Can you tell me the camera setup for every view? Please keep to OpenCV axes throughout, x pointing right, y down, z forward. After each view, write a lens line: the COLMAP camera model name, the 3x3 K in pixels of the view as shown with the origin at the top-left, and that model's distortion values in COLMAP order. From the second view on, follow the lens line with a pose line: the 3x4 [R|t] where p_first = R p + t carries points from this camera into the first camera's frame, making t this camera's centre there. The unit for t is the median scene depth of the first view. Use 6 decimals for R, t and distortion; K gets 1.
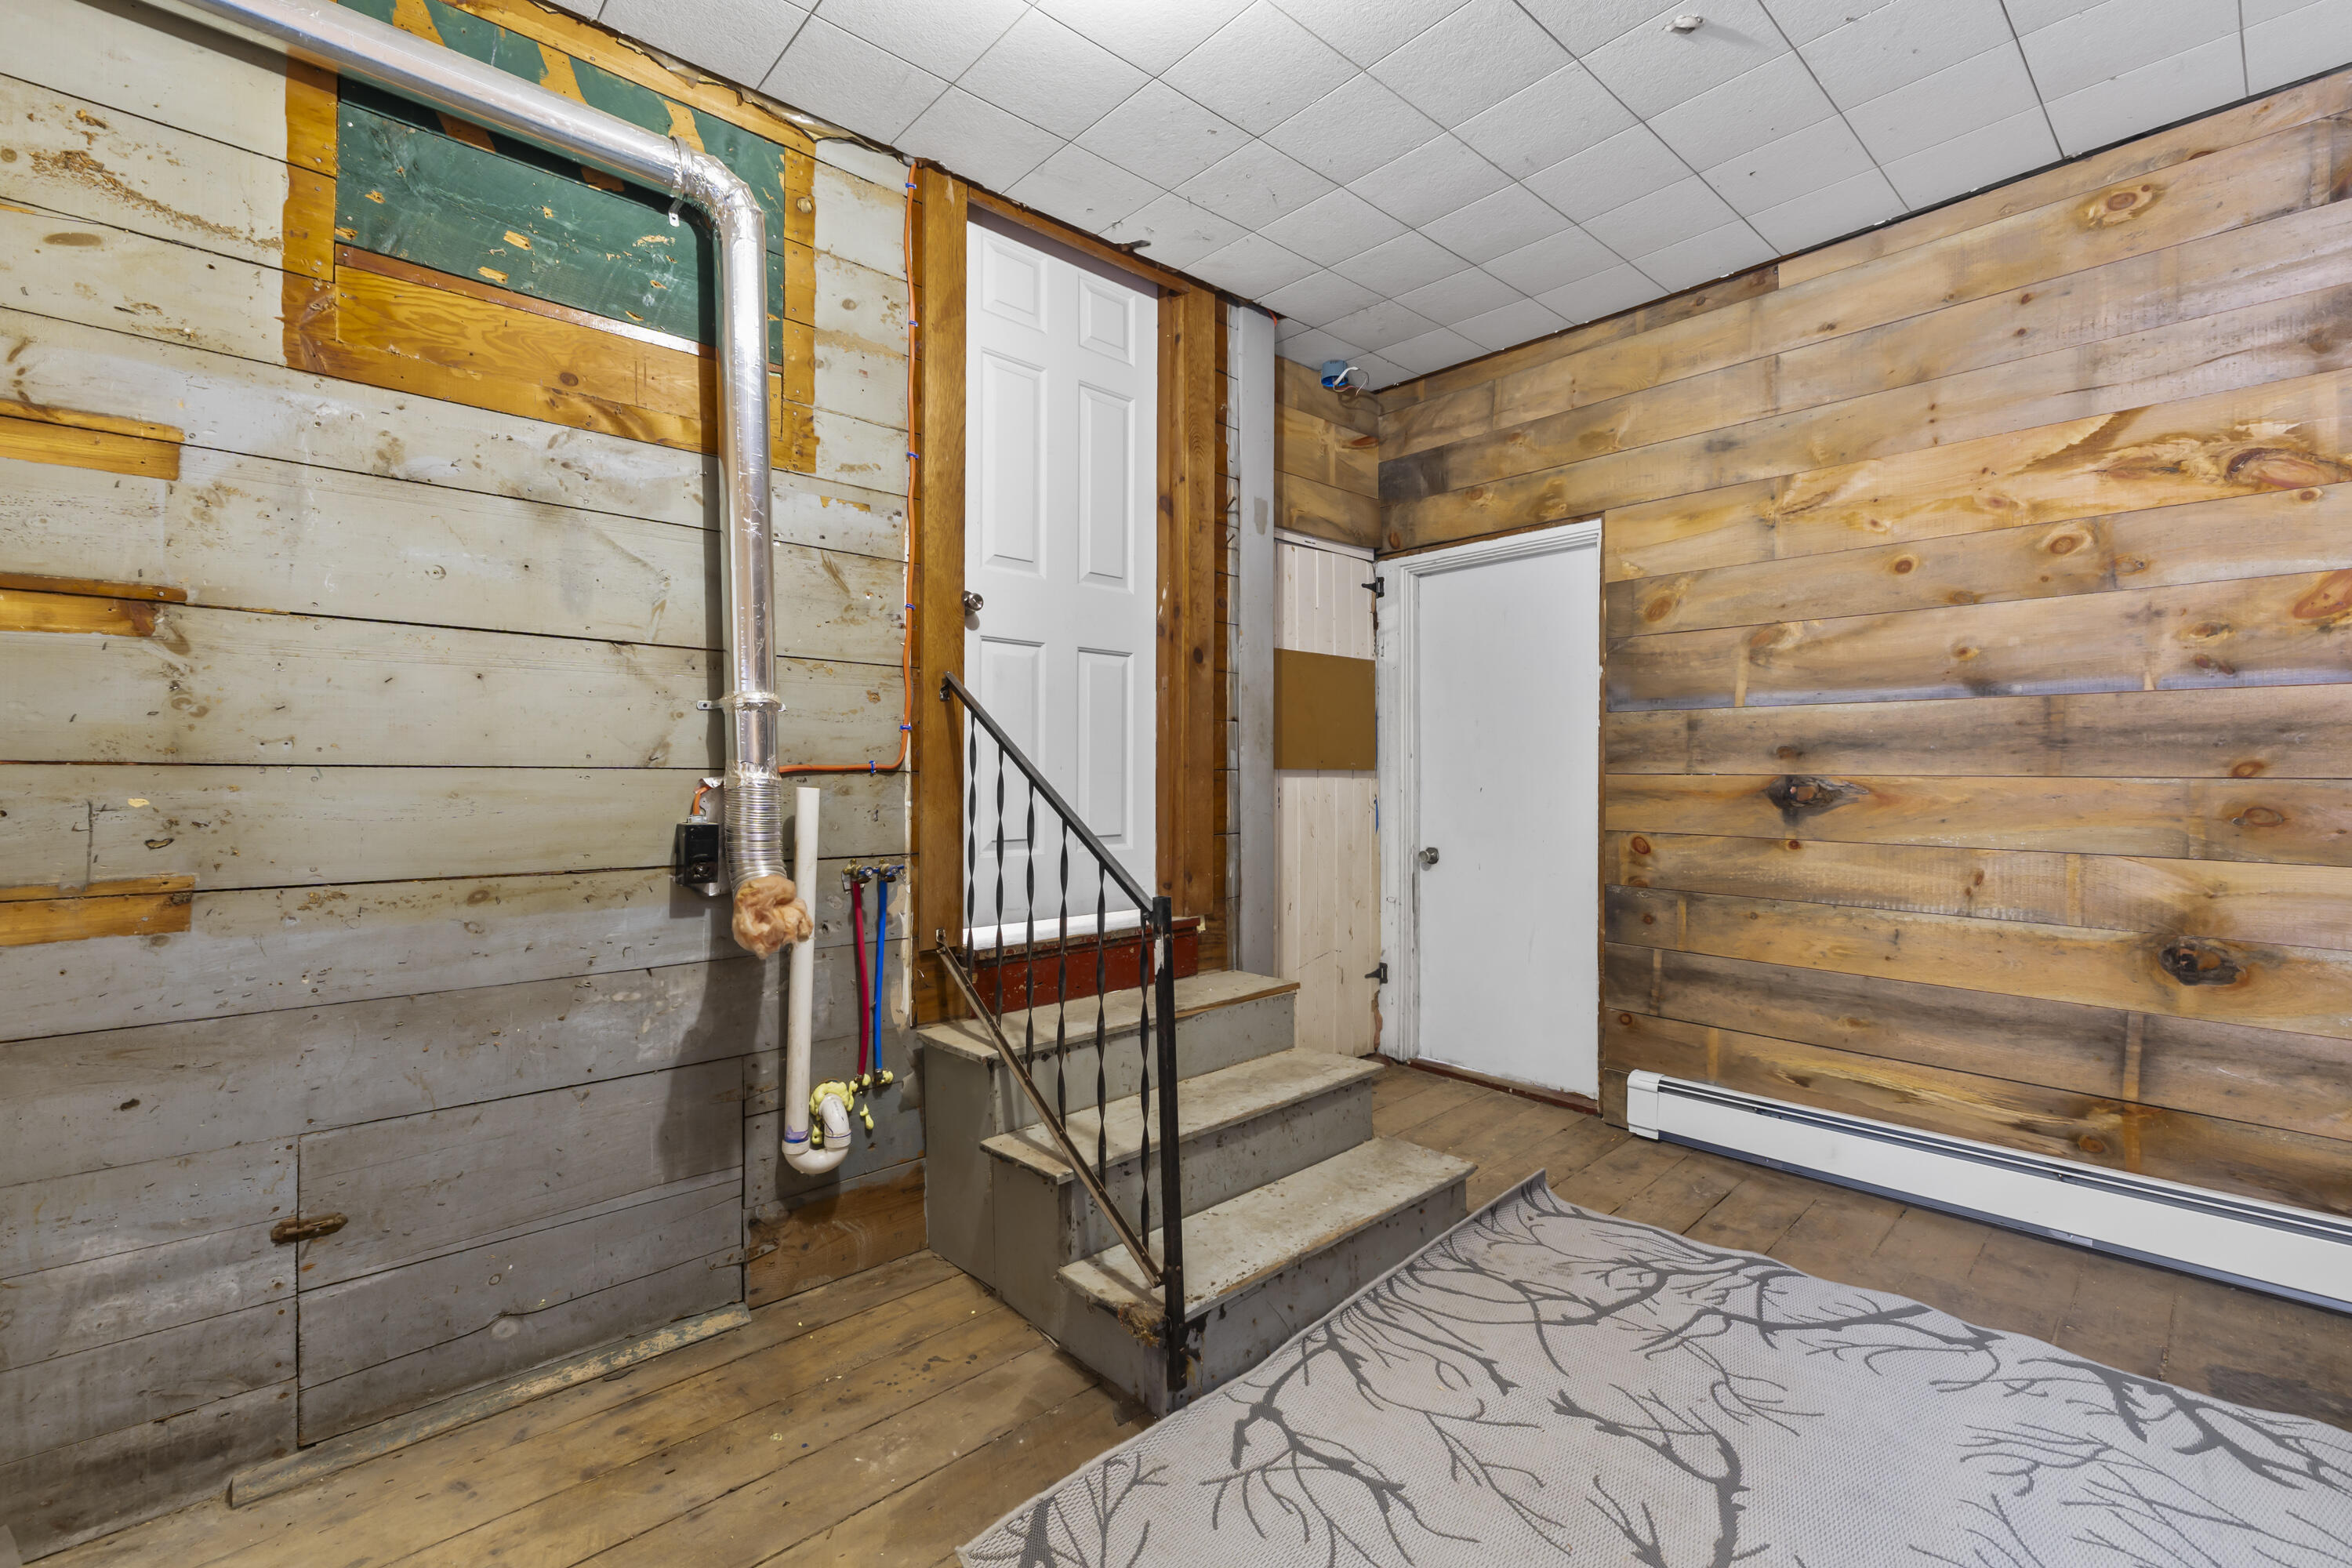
lens RADIAL K [[1010.2, 0, 1178.4], [0, 1010.2, 777.3], [0, 0, 1]] dist [-0.005120, 0.000185]
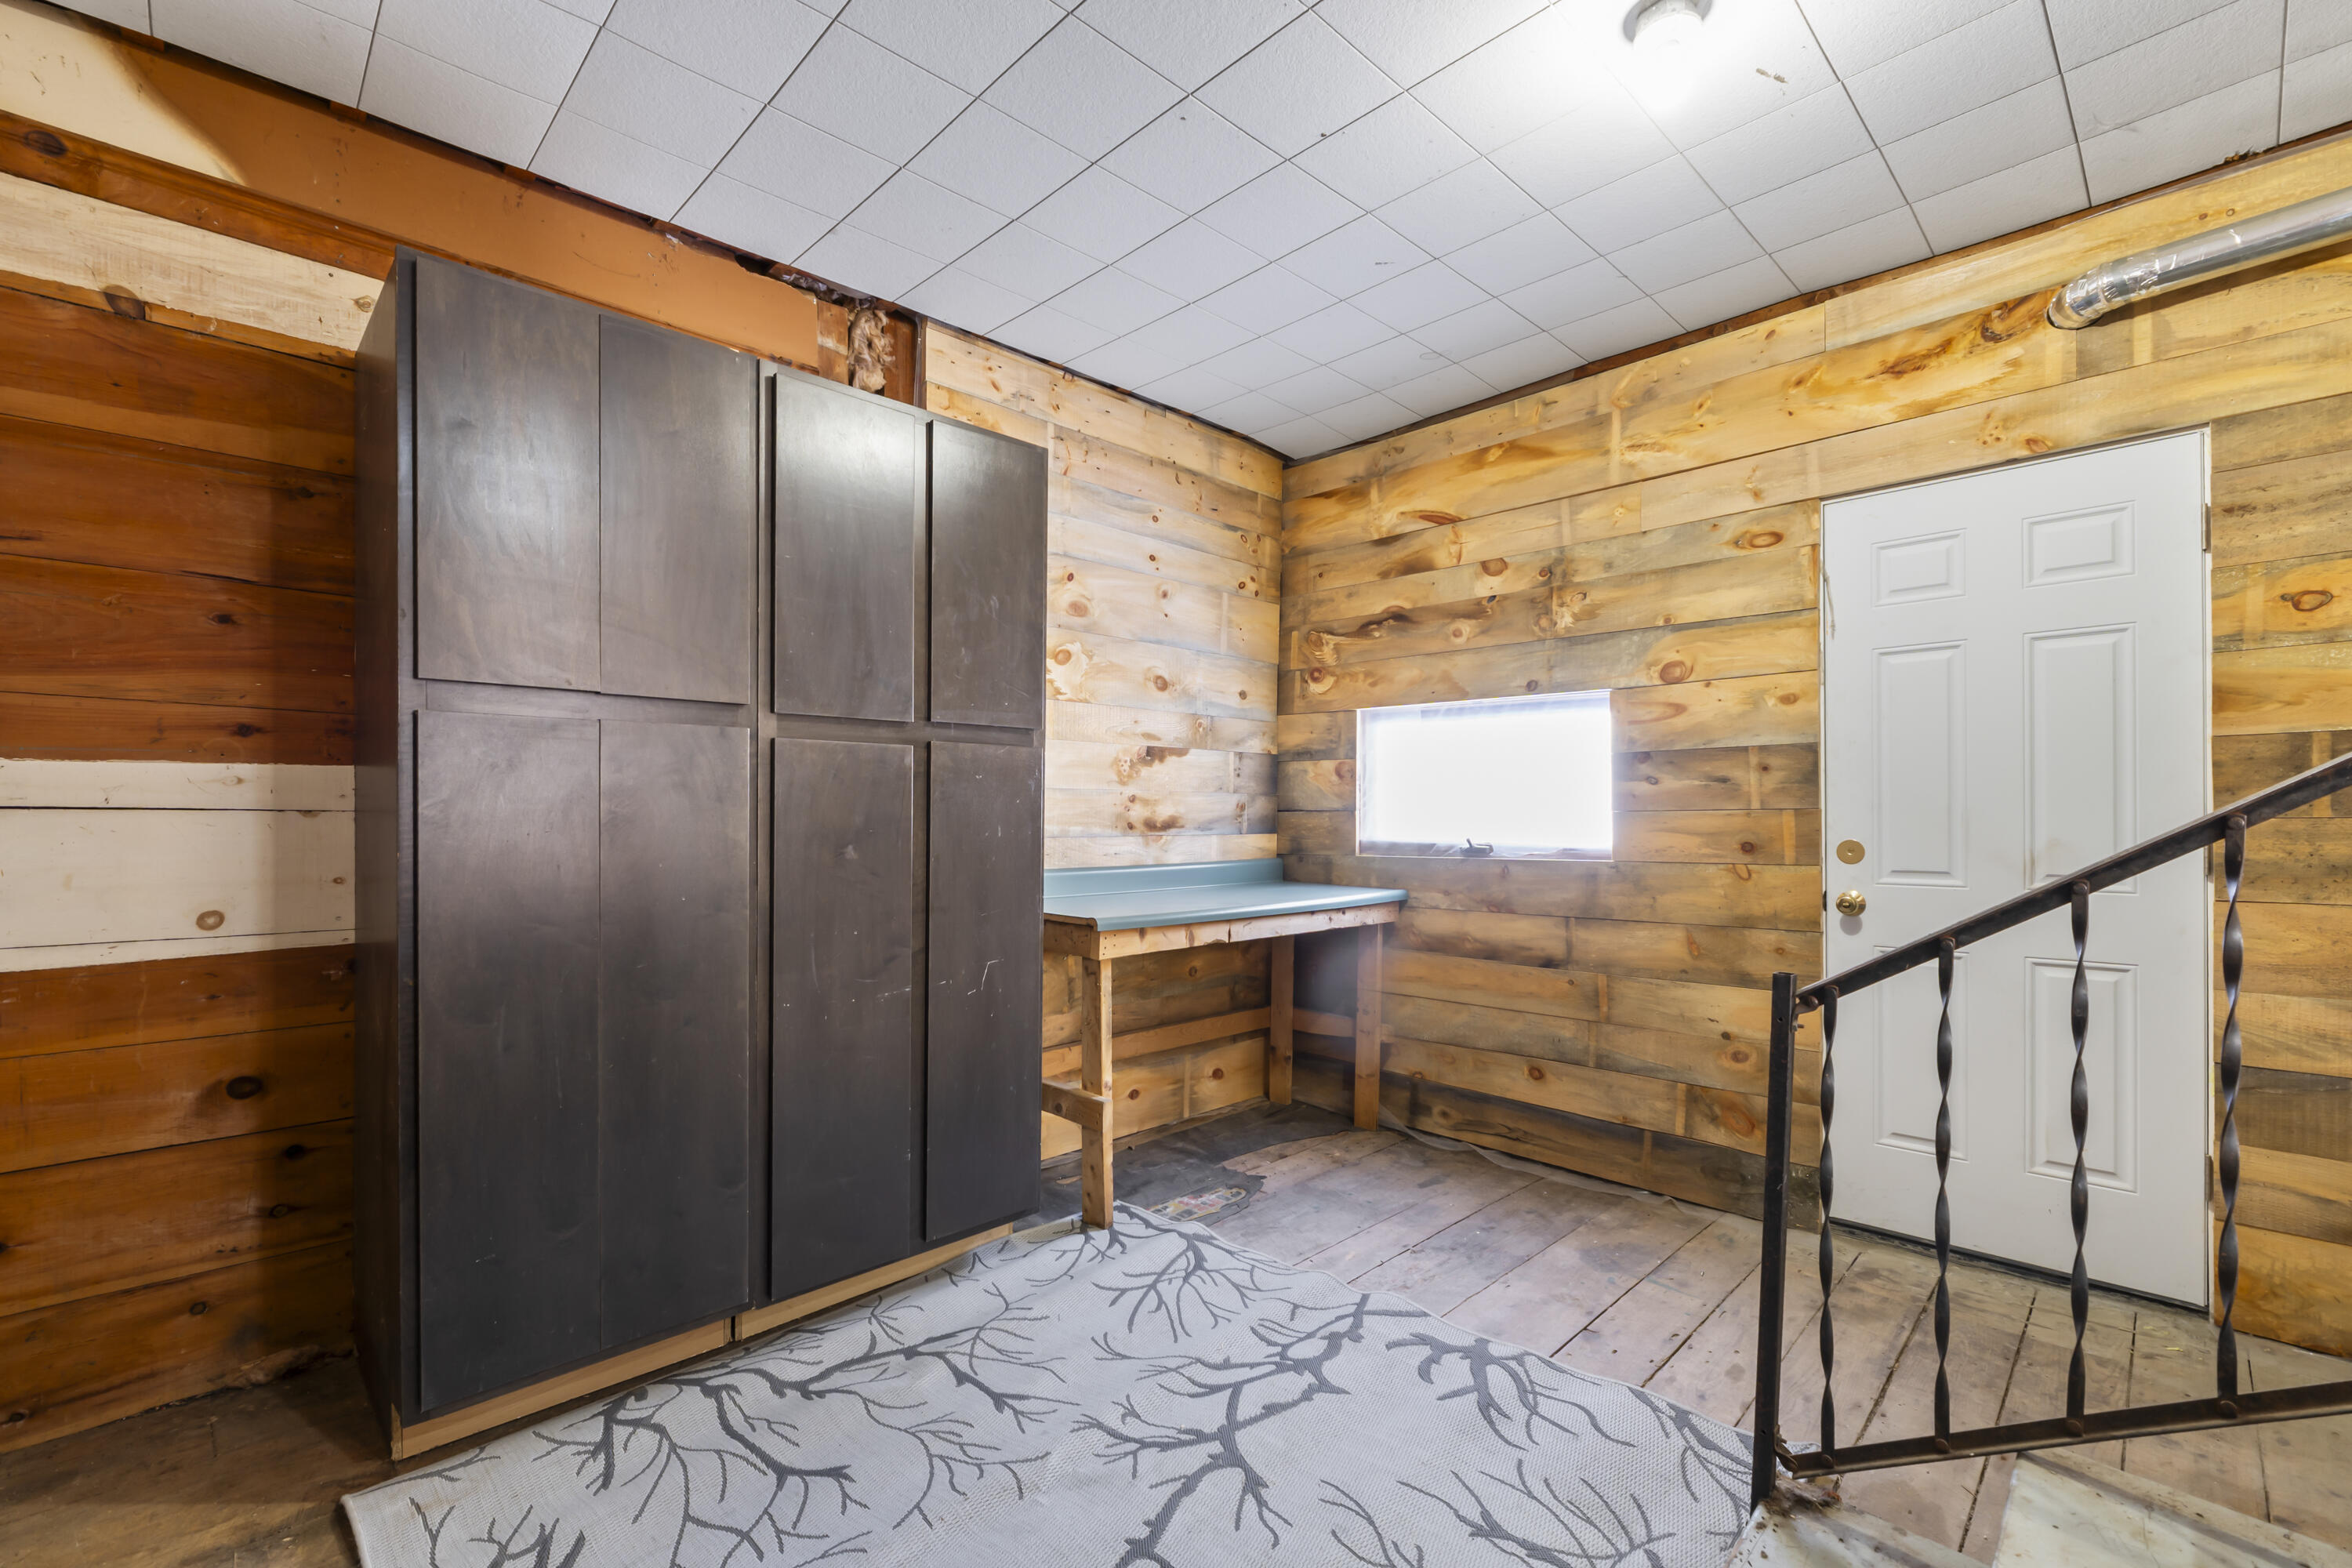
lens RADIAL K [[1010.2, 0, 1172.8], [0, 1010.2, 796.5], [0, 0, 1]] dist [-0.005120, 0.000185]
pose [[-0.999288, 0.003822, -0.037532, 0.554312], [0.003882, 0.999991, -0.001502, -0.024429], [0.037526, -0.001646, -0.999294, 1.994554]]
